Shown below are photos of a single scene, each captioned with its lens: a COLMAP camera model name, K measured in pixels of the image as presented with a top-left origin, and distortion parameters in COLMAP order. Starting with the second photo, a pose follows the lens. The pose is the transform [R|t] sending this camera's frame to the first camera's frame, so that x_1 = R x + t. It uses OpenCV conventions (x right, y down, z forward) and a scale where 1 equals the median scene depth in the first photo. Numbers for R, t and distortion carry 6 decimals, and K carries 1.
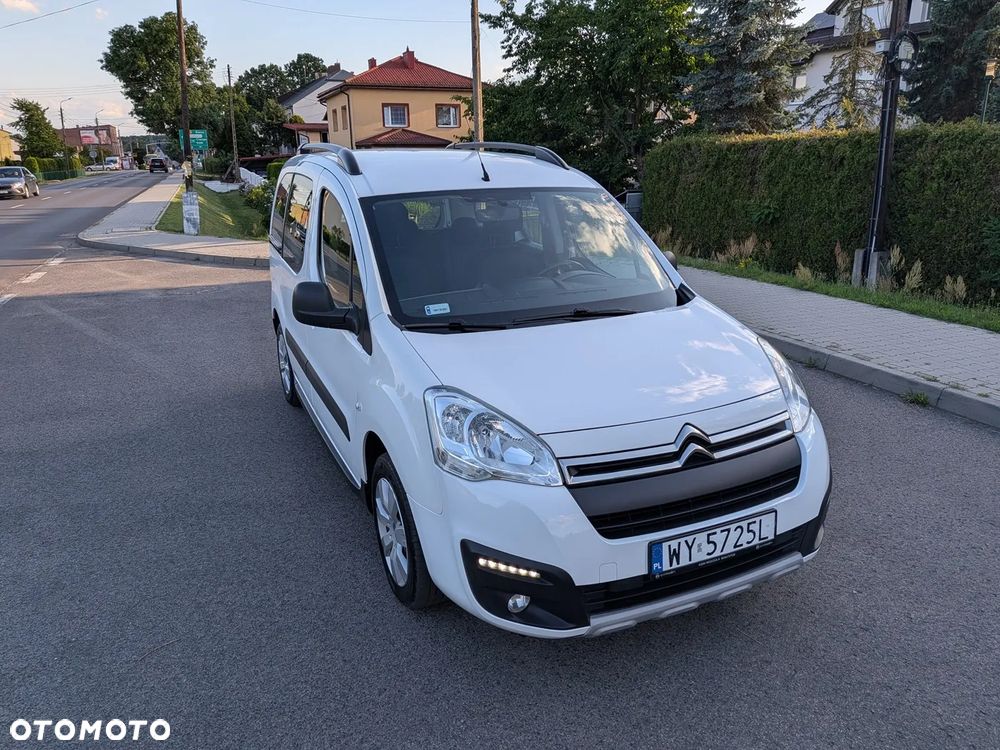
lens RADIAL K [[720.1, 0, 522.6], [0, 720.1, 369.9], [0, 0, 1]] dist [0.028309, -0.044440]
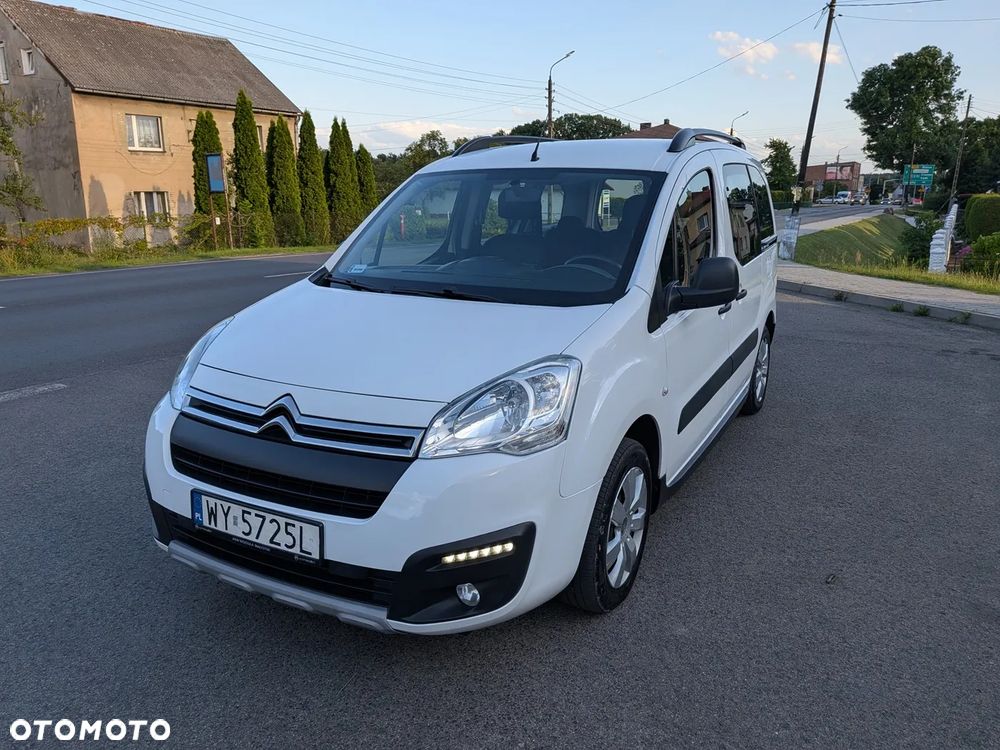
lens RADIAL K [[720.1, 0, 520.1], [0, 720.1, 374.7], [0, 0, 1]] dist [0.028309, -0.044440]
pose [[0.609307, 0.209281, -0.764818, 0.805105], [-0.239515, 0.968062, 0.074082, -0.063494], [0.755895, 0.138047, 0.639973, 0.468028]]
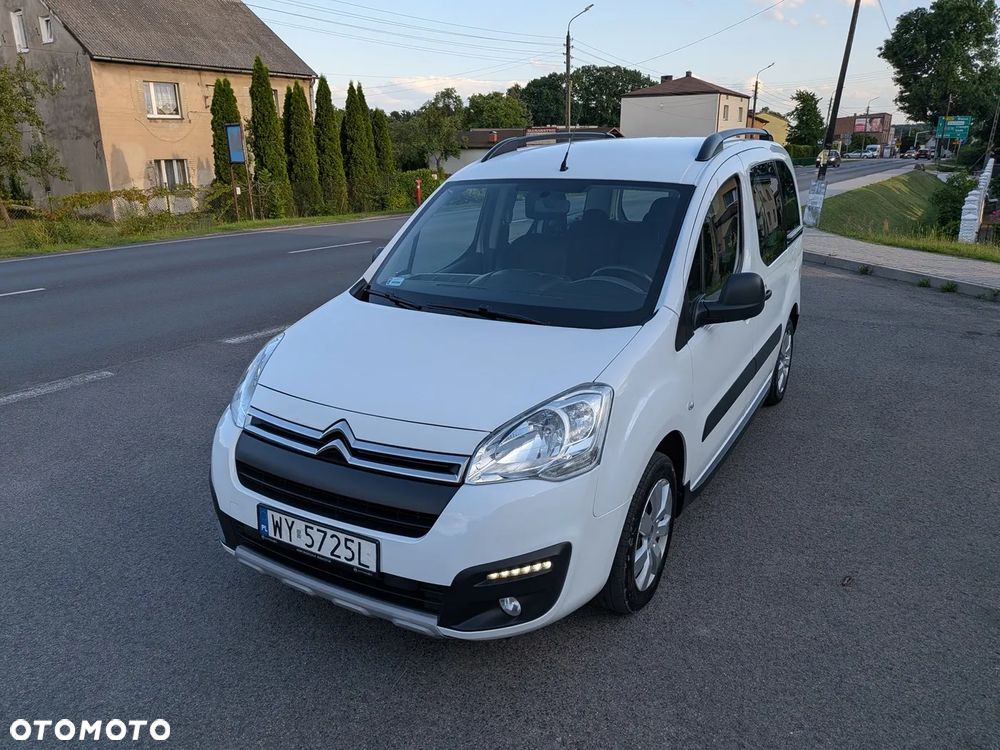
lens RADIAL K [[720.1, 0, 503.8], [0, 720.1, 384.6], [0, 0, 1]] dist [0.028309, -0.044440]
pose [[0.575395, 0.260645, -0.775232, 0.815299], [-0.234164, 0.960681, 0.149195, -0.125247], [0.783638, 0.095685, 0.613805, 0.412764]]
